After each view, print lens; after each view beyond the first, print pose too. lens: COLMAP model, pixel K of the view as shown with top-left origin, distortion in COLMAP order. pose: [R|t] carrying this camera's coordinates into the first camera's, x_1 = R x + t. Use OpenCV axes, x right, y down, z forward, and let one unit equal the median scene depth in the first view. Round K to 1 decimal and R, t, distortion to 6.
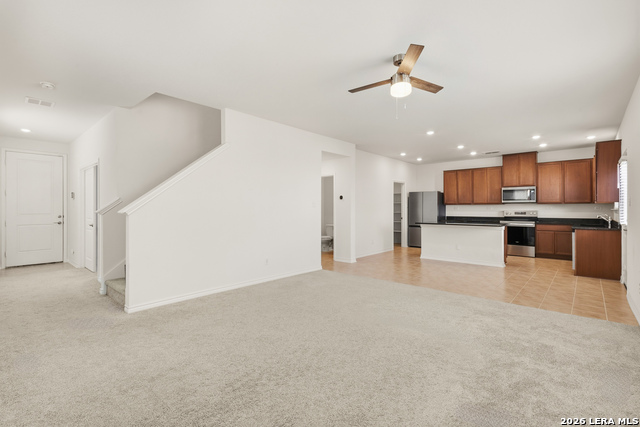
lens RADIAL K [[298.2, 0, 319.3], [0, 298.2, 208.5], [0, 0, 1]] dist [0.012198, -0.000012]
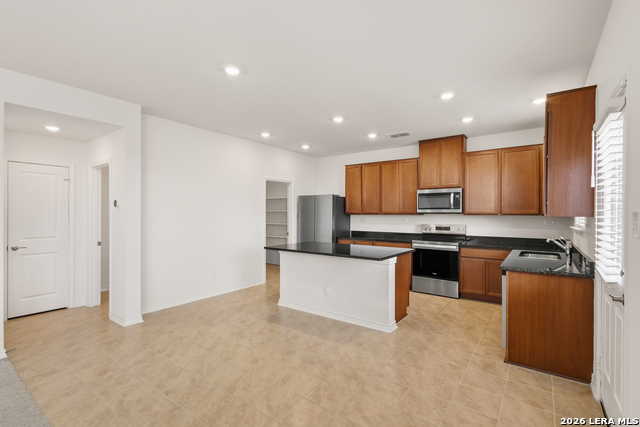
lens RADIAL K [[298.2, 0, 321.0], [0, 298.2, 216.9], [0, 0, 1]] dist [0.012198, -0.000012]
pose [[0.995237, 0.002382, 0.097451, 0.346562], [-0.003546, 0.999924, 0.011773, -0.017821], [-0.097416, -0.012062, 0.995171, 0.375336]]
